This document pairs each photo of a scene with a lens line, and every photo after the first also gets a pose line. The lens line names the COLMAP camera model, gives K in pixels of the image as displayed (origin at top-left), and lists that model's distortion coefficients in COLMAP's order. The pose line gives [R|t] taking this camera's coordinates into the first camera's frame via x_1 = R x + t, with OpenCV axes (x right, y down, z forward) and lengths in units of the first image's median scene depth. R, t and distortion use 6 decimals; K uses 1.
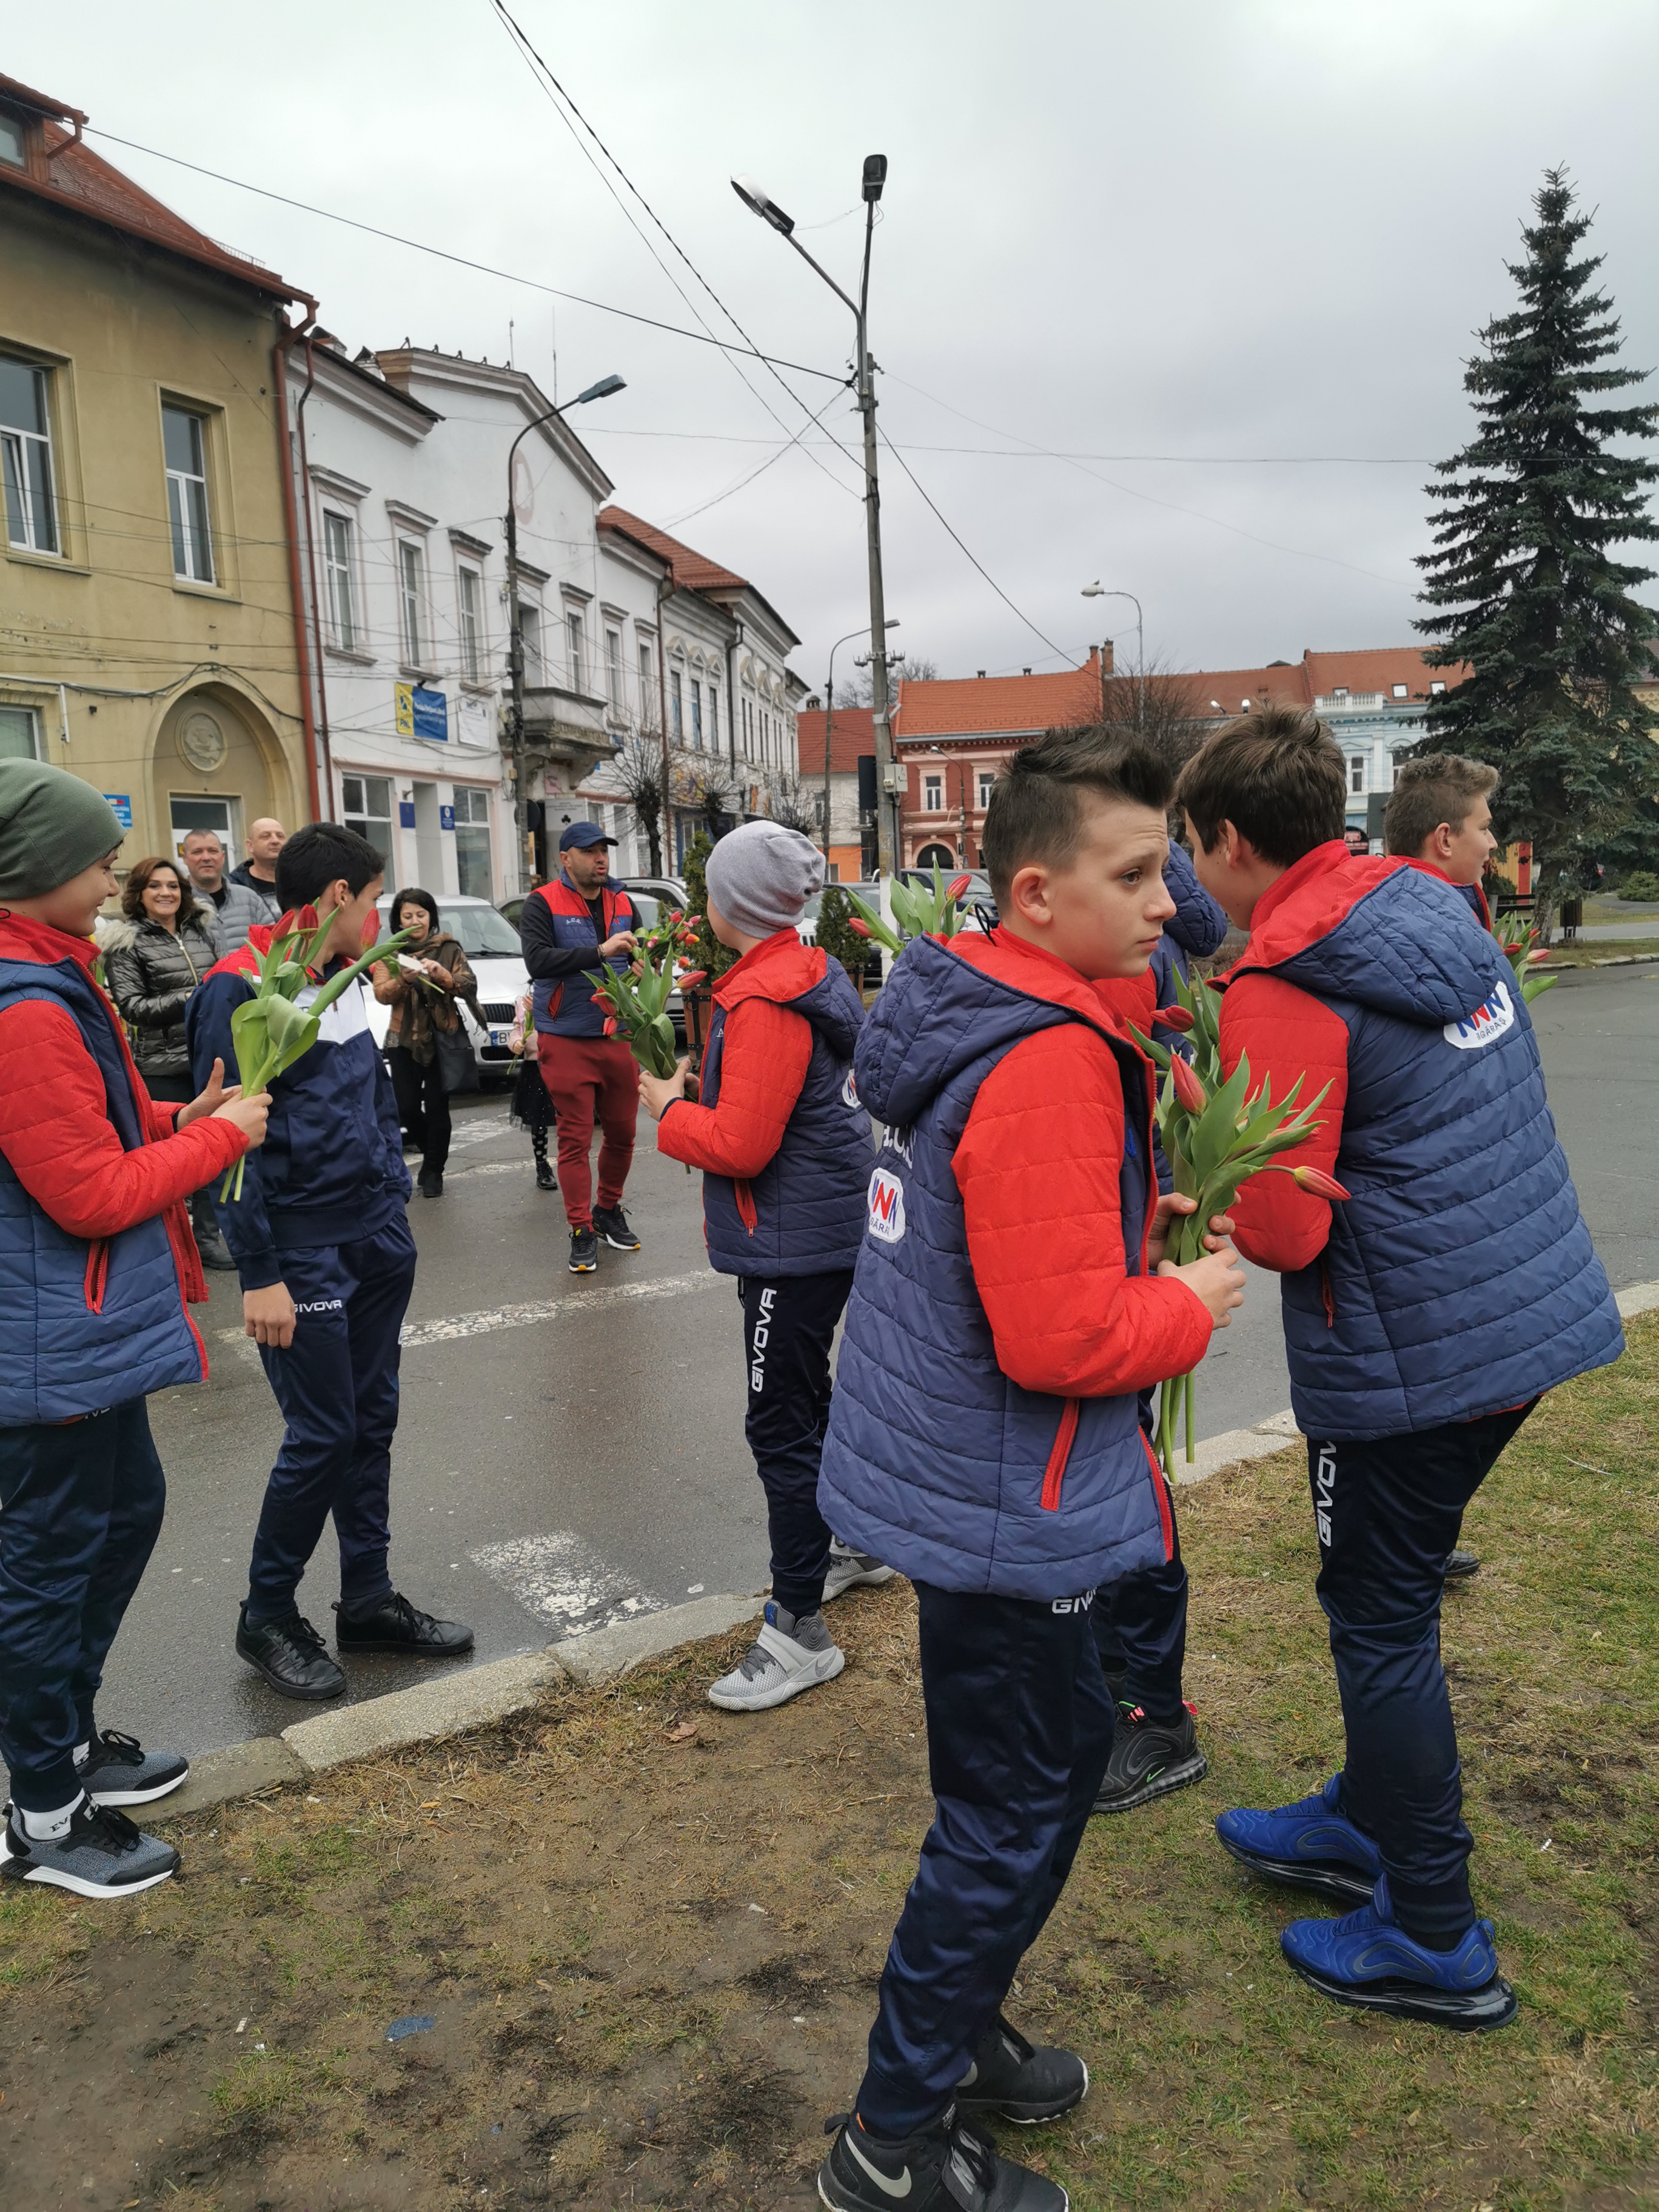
lens RADIAL K [[1702.3, 0, 834.1], [0, 1702.3, 1090.7], [0, 0, 1]] dist [0.078090, -0.105321]
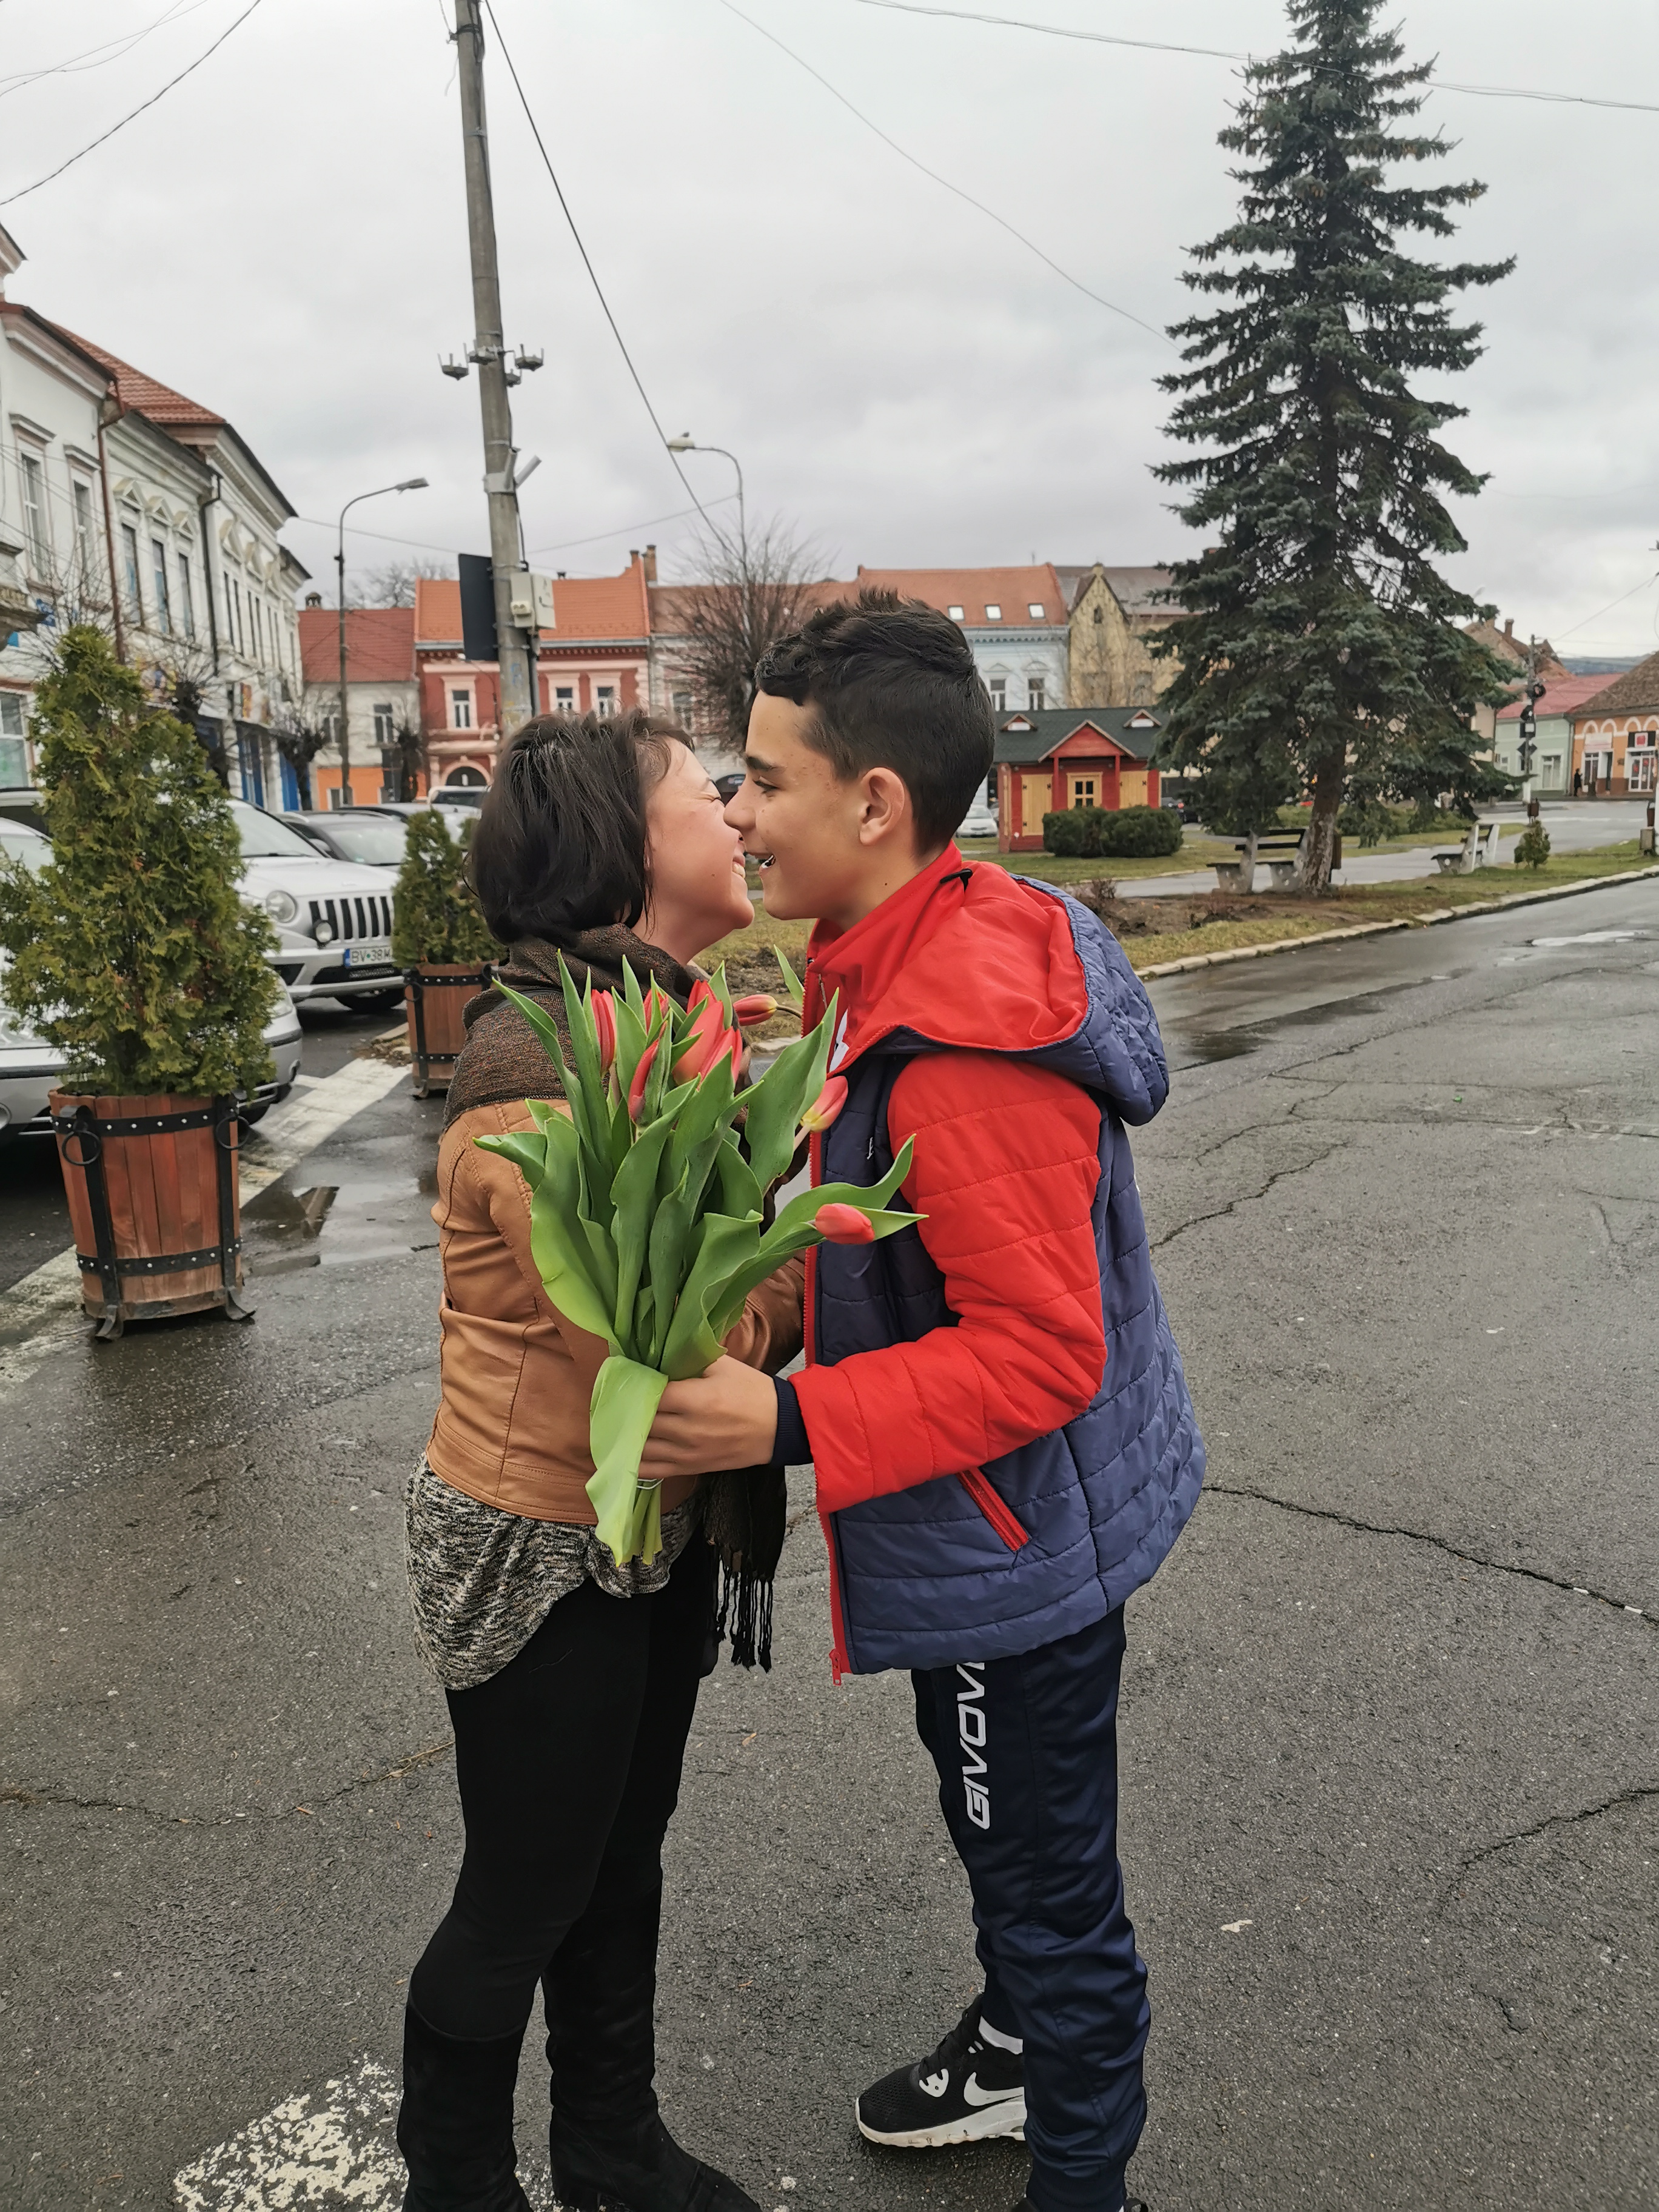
lens RADIAL K [[1702.3, 0, 822.9], [0, 1702.3, 1104.4], [0, 0, 1]] dist [0.078090, -0.105321]
pose [[0.963534, -0.038590, 0.264790, -0.015138], [0.026078, 0.998378, 0.050608, -0.034210], [-0.266314, -0.041858, 0.962977, 0.300290]]
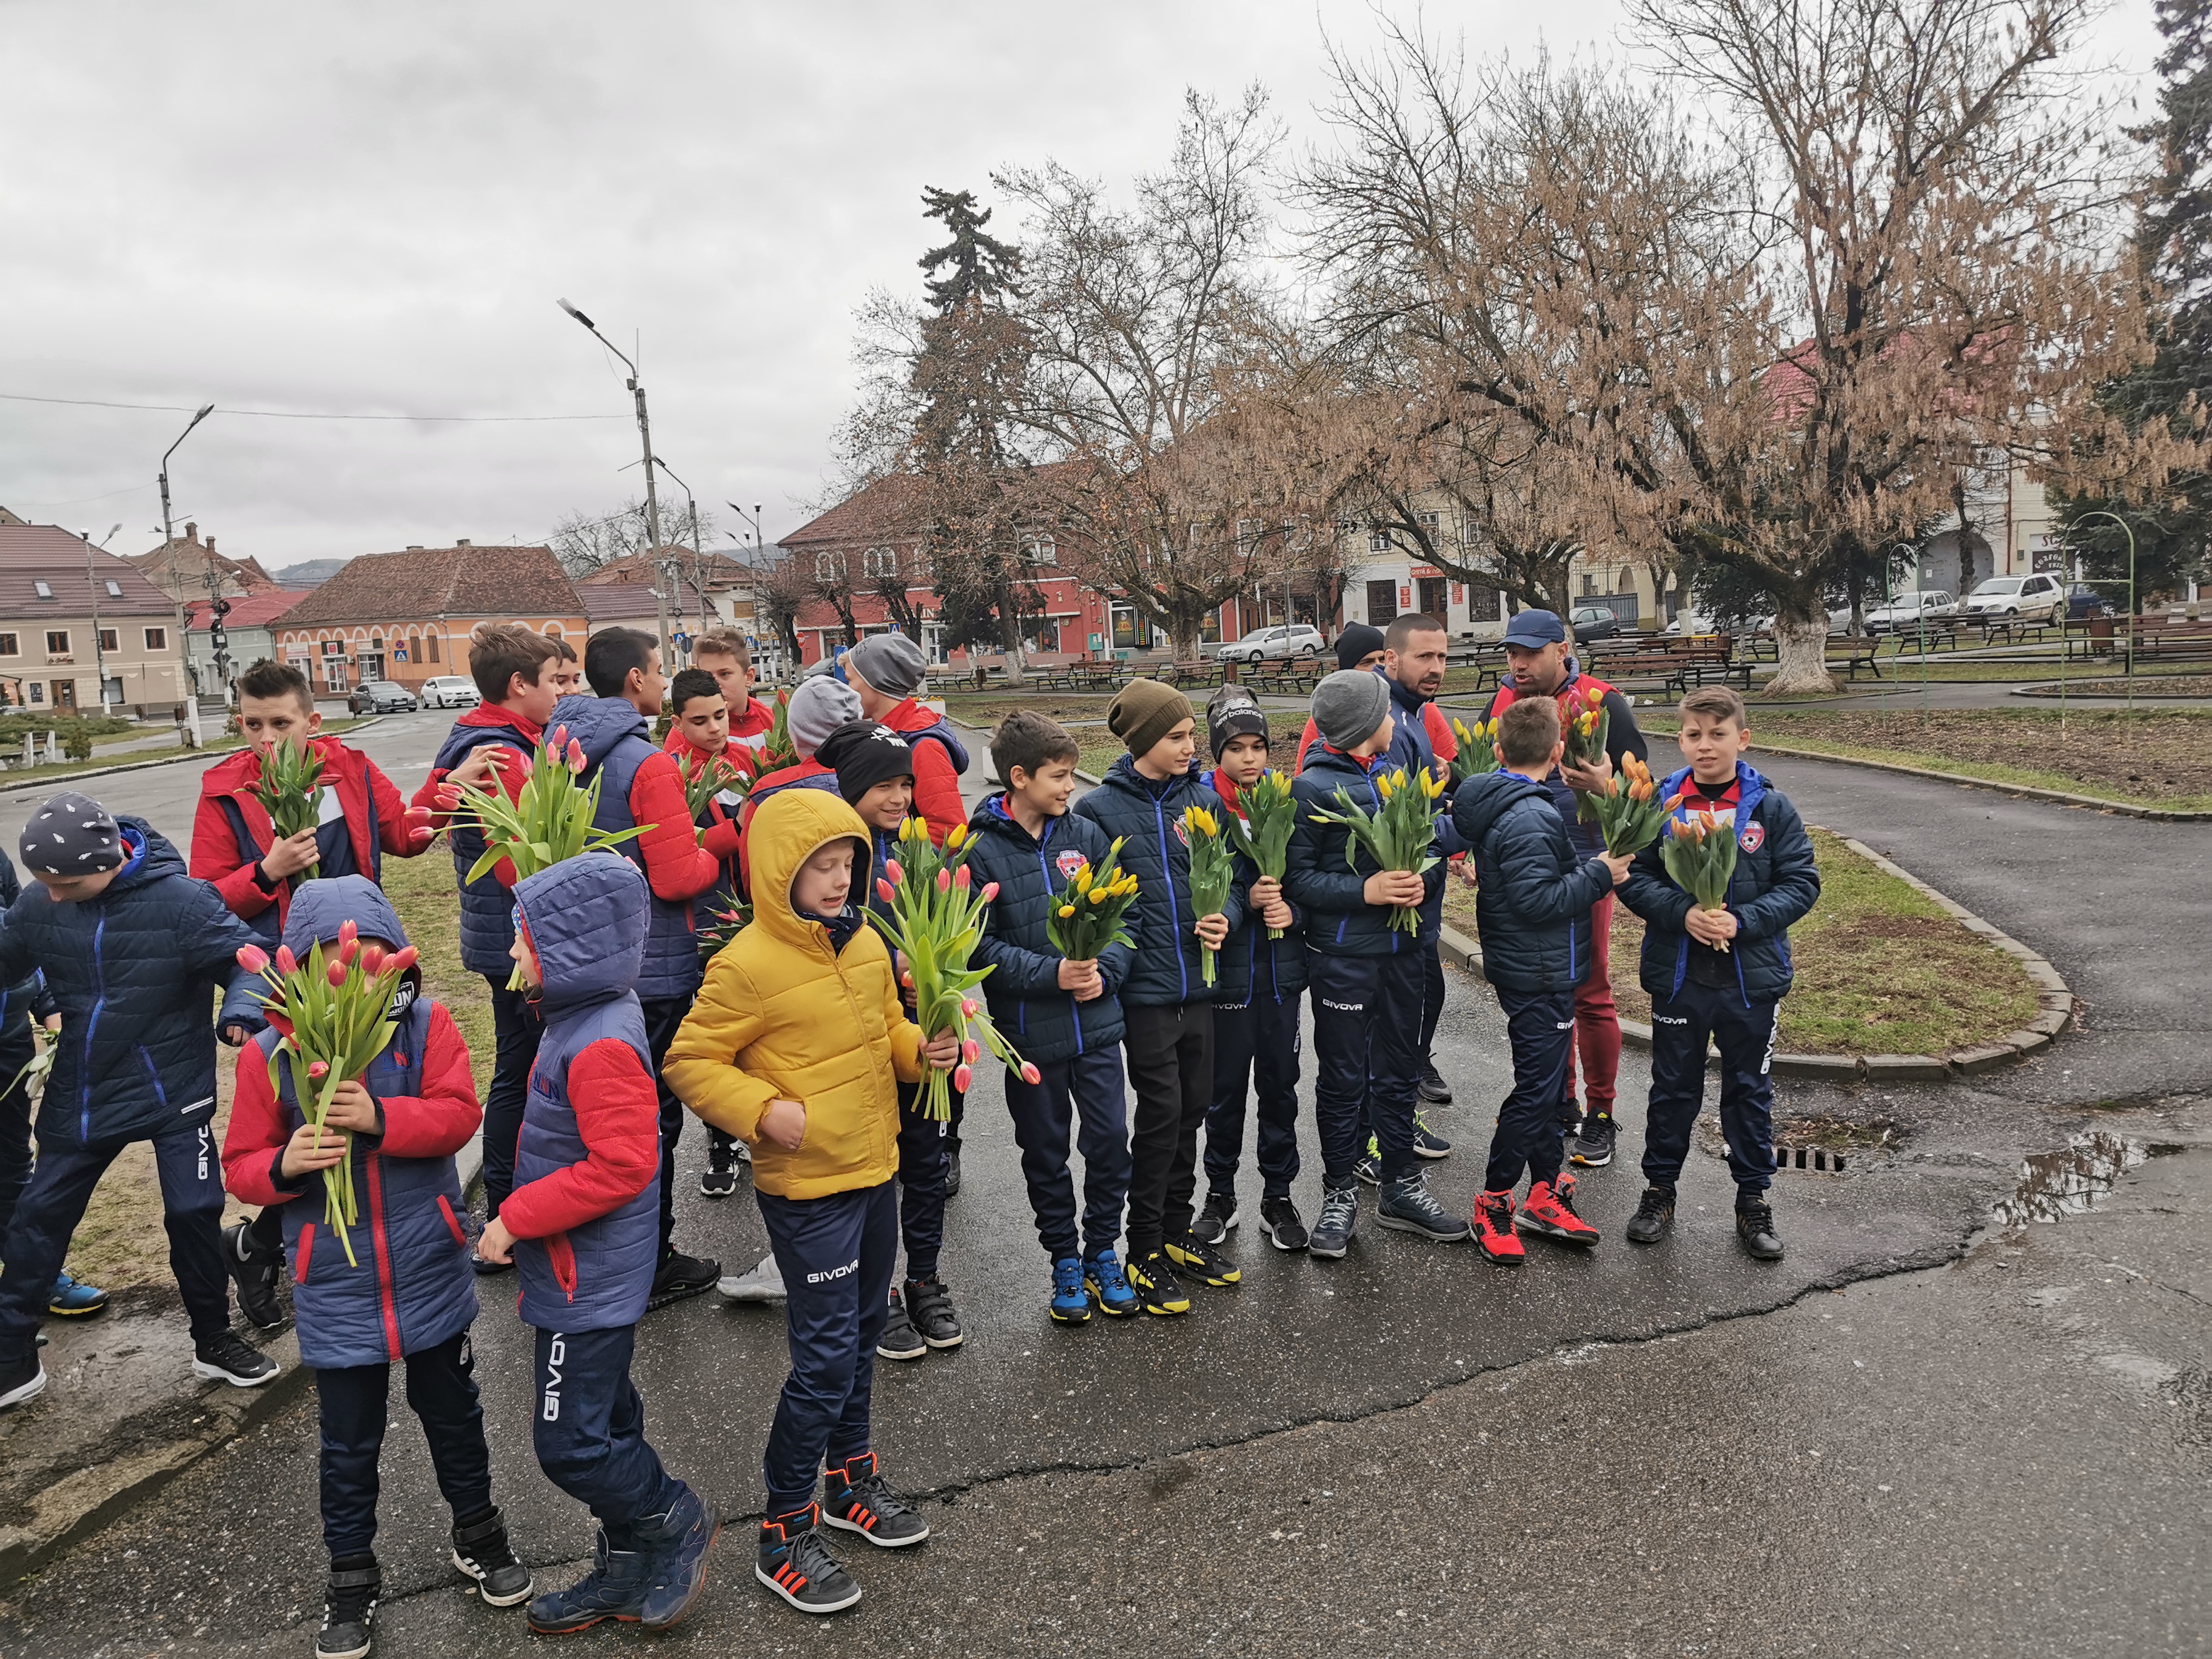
lens RADIAL K [[1702.3, 0, 1106.6], [0, 1702.3, 811.1], [0, 0, 1]] dist [0.078090, -0.105321]
pose [[0.473790, -0.081882, 0.876823, -0.159525], [0.144101, 0.989456, 0.014535, 0.025023], [-0.868768, 0.119465, 0.480594, -0.189943]]
